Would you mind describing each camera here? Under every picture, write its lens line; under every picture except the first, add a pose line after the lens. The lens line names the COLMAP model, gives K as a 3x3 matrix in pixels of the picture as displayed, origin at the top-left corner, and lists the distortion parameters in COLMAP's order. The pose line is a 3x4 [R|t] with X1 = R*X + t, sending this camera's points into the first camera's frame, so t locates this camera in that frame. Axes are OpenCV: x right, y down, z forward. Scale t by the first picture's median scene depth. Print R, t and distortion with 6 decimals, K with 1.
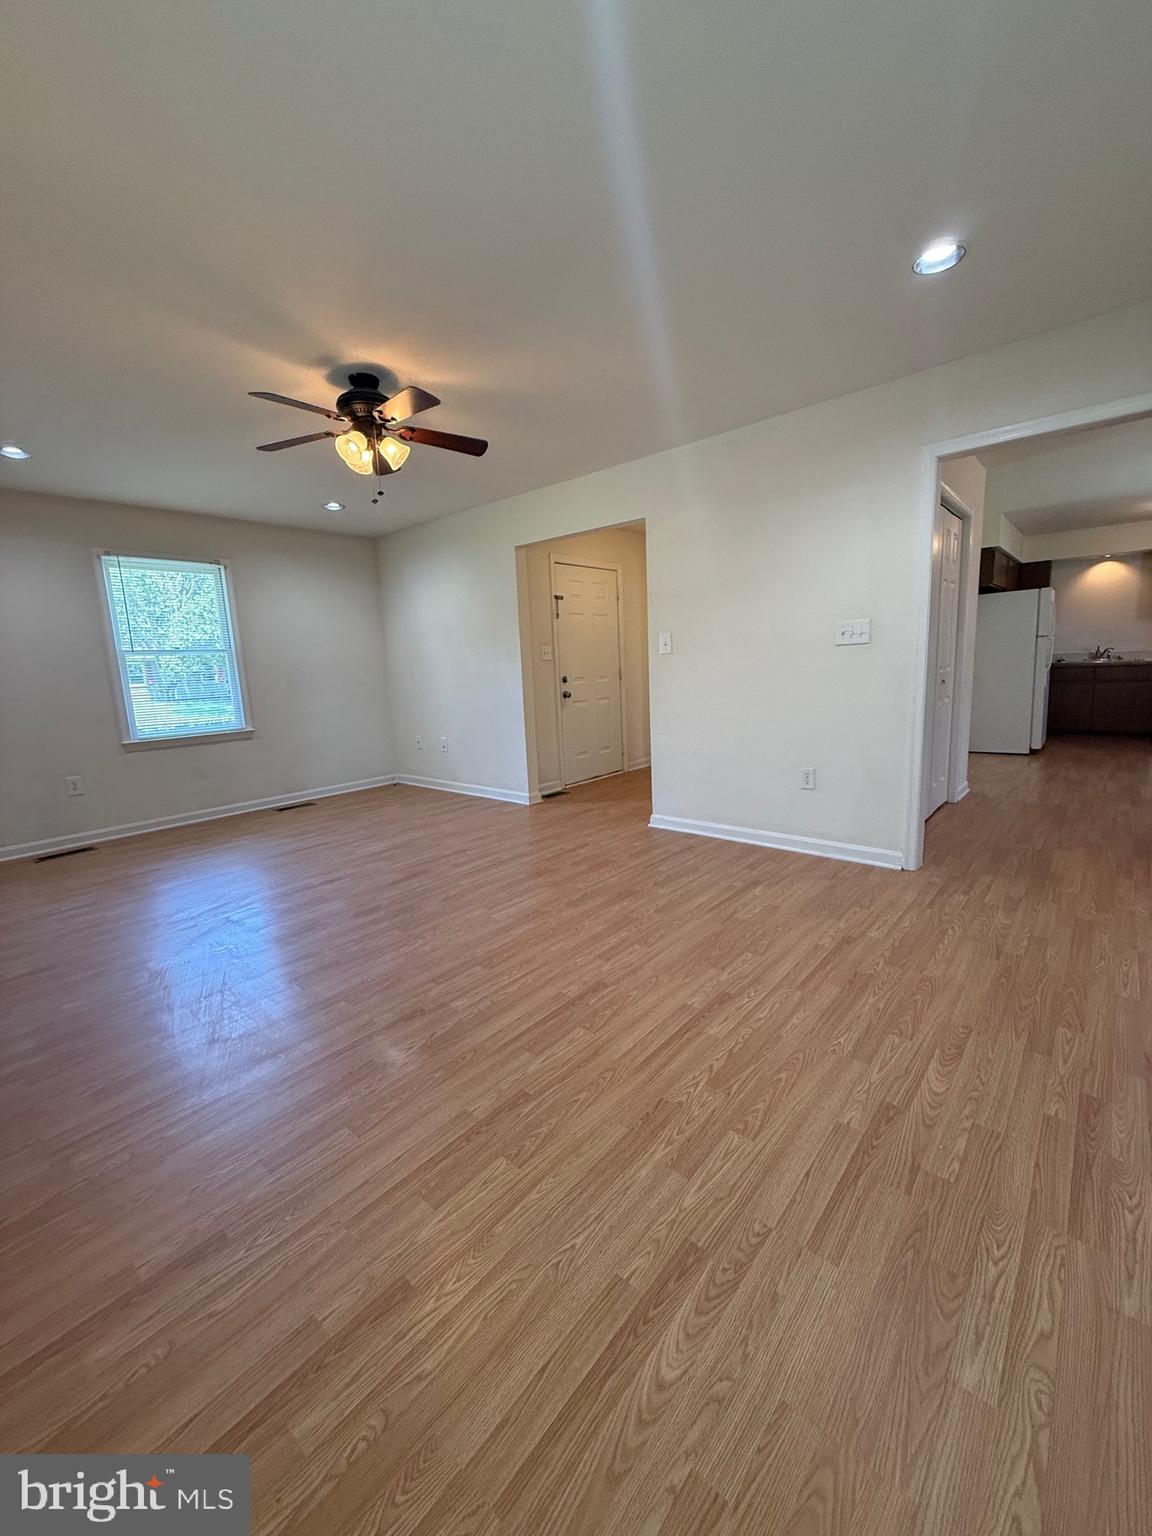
lens RADIAL K [[613.9, 0, 574.4], [0, 613.9, 762.4], [0, 0, 1]] dist [-0.002408, 0.000788]
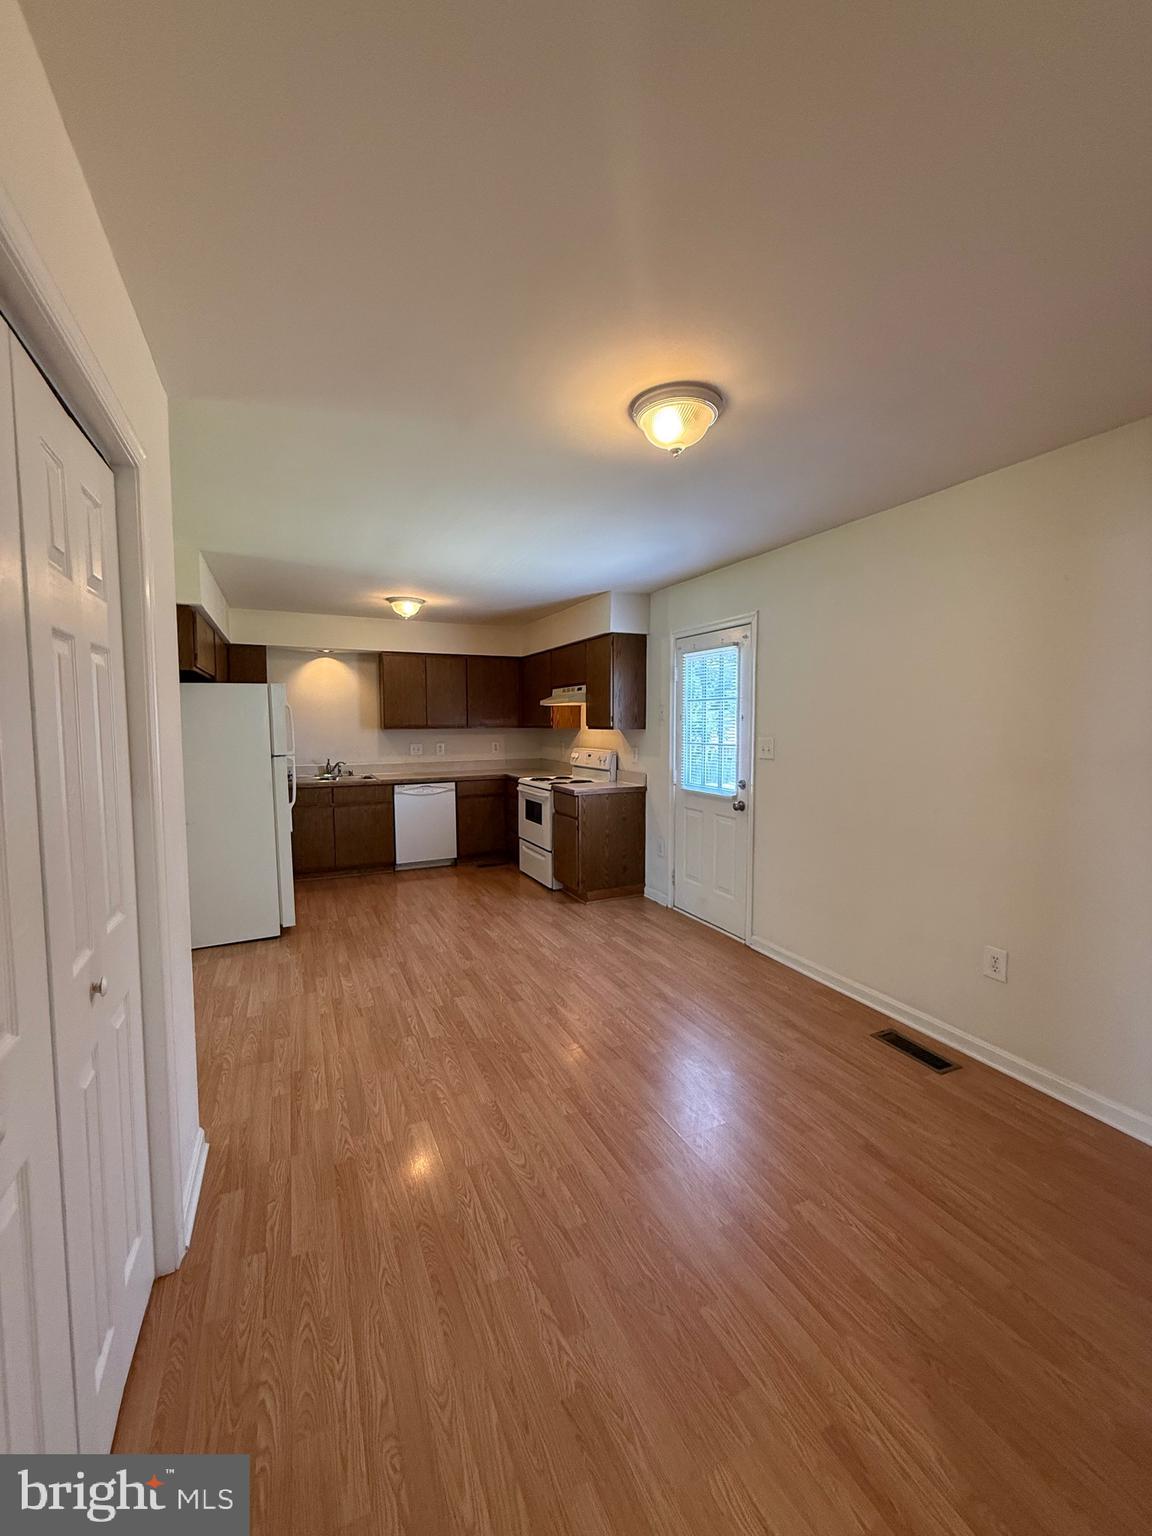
lens RADIAL K [[613.9, 0, 575.1], [0, 613.9, 767.3], [0, 0, 1]] dist [-0.002408, 0.000788]
pose [[0.404334, -0.020442, 0.914383, 0.258481], [0.128112, 0.991160, -0.034492, -0.116415], [-0.905595, 0.131090, 0.403378, 0.401095]]
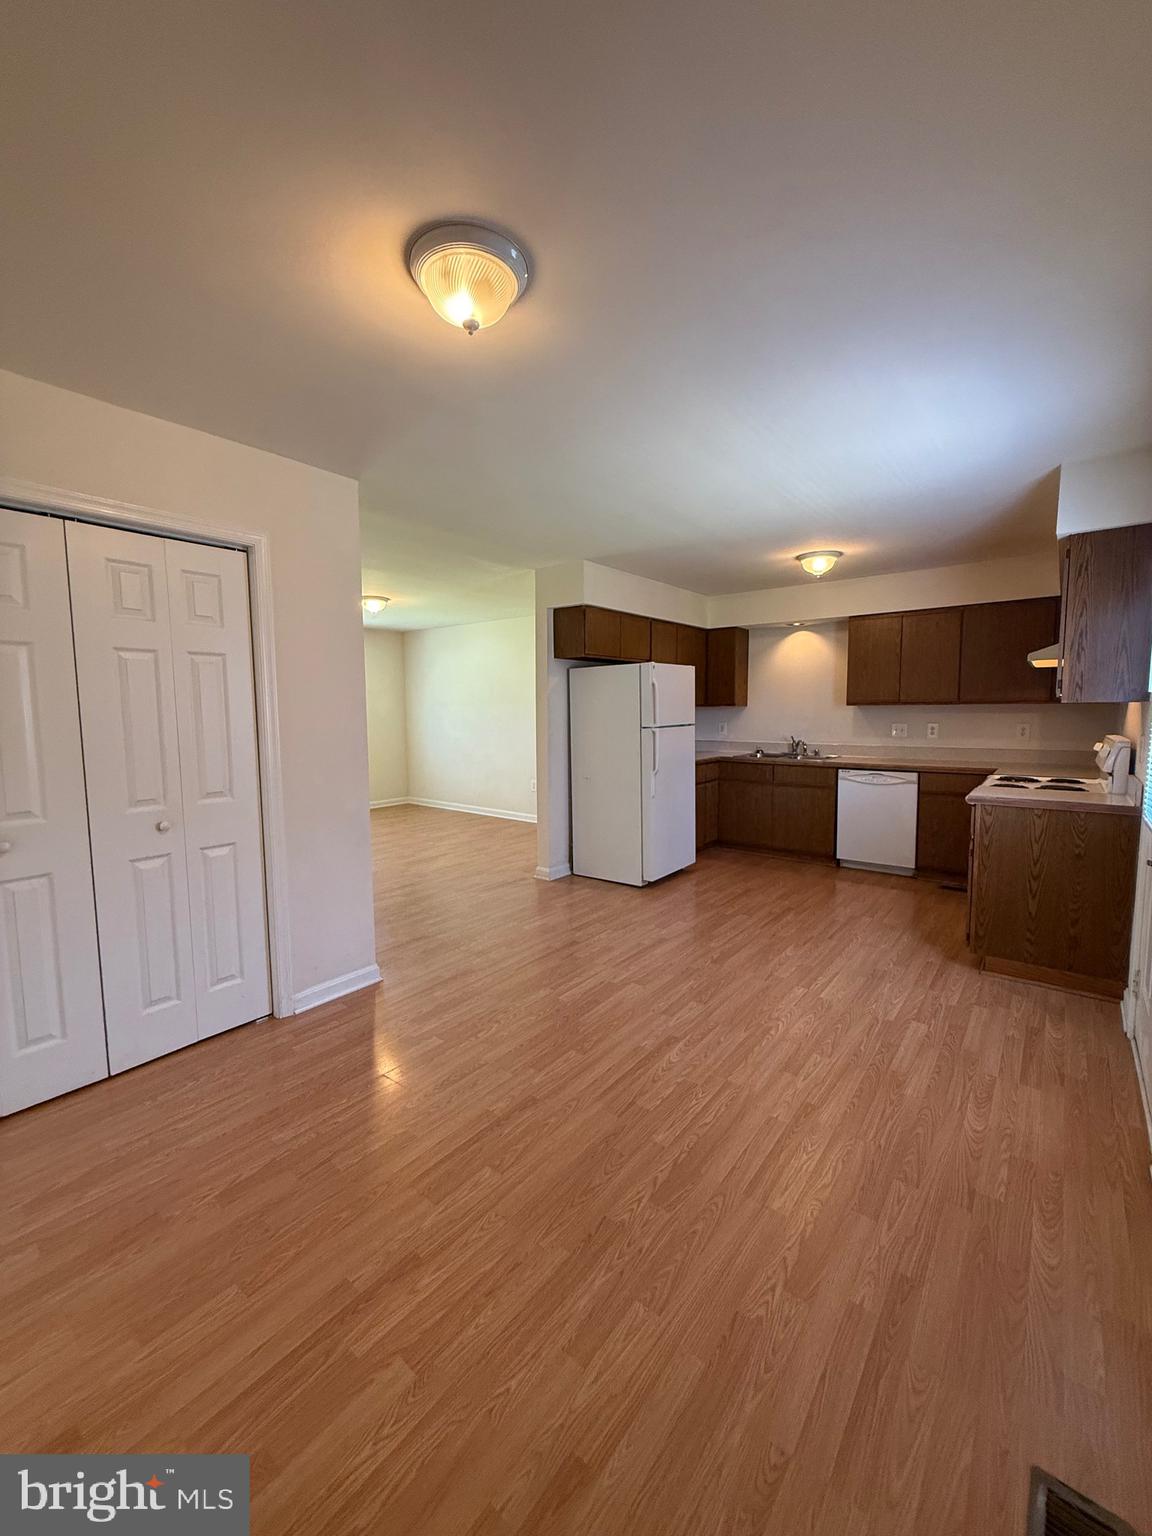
lens RADIAL K [[613.9, 0, 571.2], [0, 613.9, 766.3], [0, 0, 1]] dist [-0.002408, 0.000788]
pose [[0.998420, 0.037670, 0.041691, 0.574218], [-0.034852, 0.997186, -0.066375, -0.095931], [-0.044074, 0.064817, 0.996923, 0.245197]]
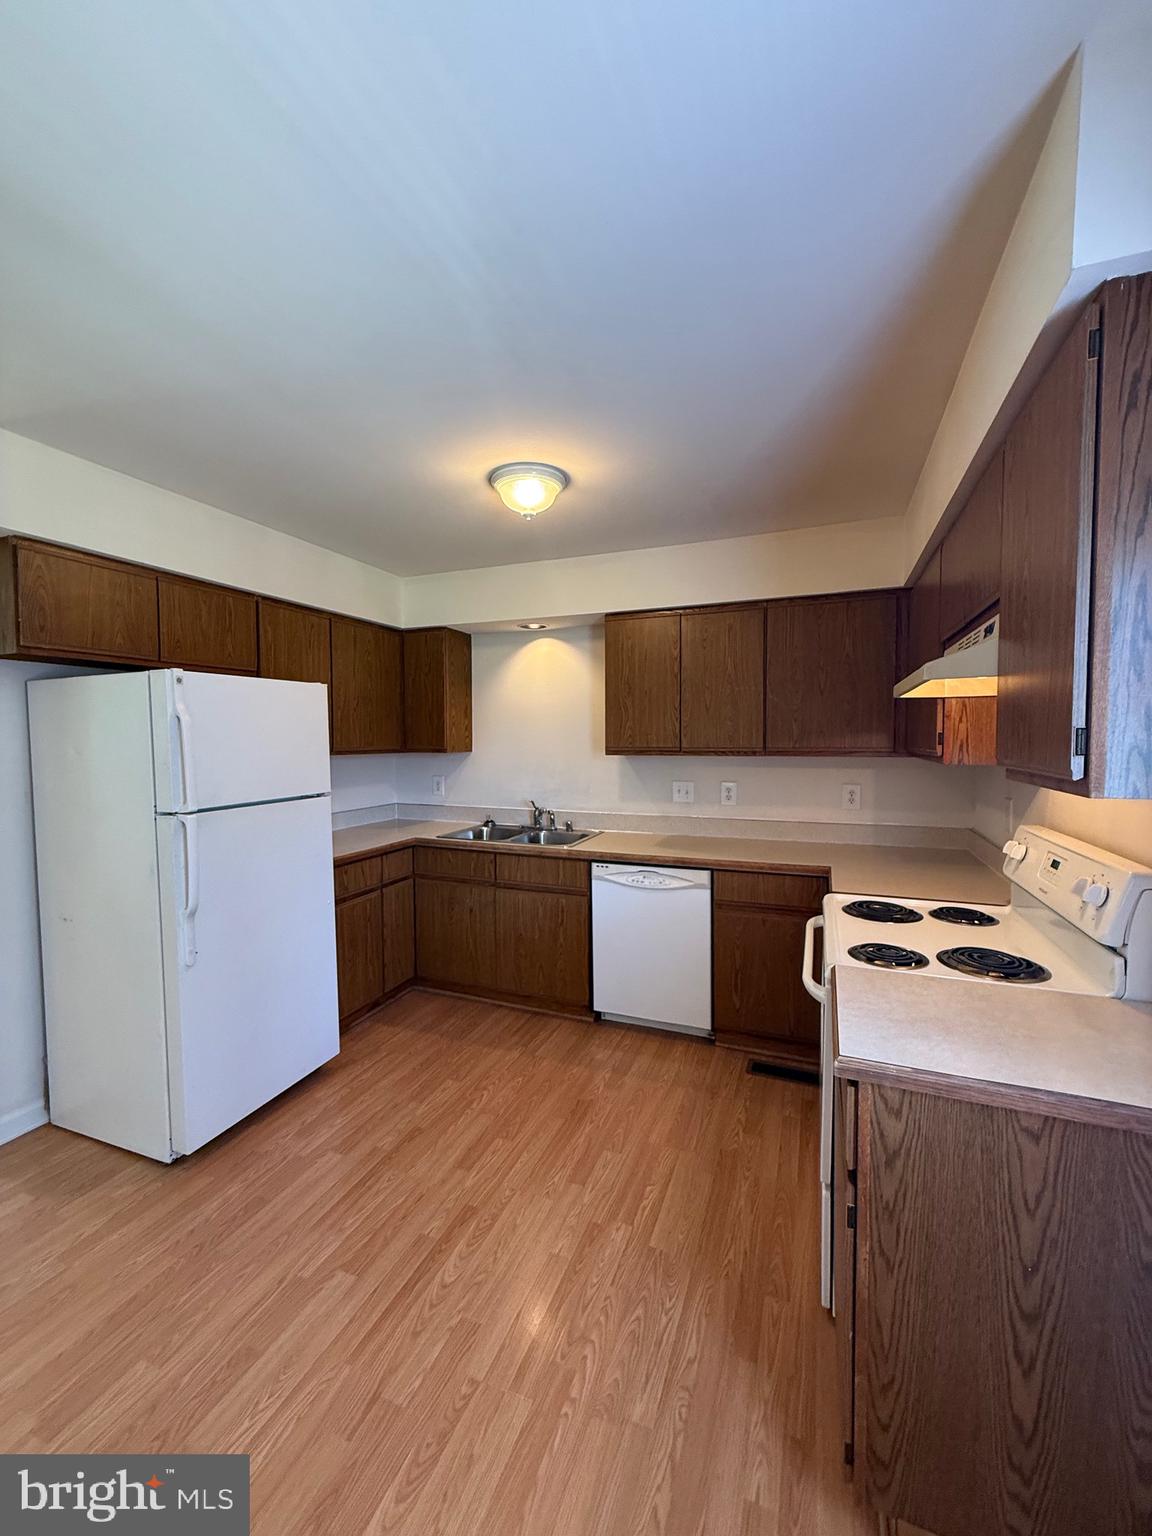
lens RADIAL K [[613.9, 0, 575.3], [0, 613.9, 764.9], [0, 0, 1]] dist [-0.002408, 0.000788]
pose [[0.944119, 0.032124, 0.328034, 0.767947], [0.007816, 0.992777, -0.119719, -0.169510], [-0.329511, 0.115593, 0.937049, 0.549305]]
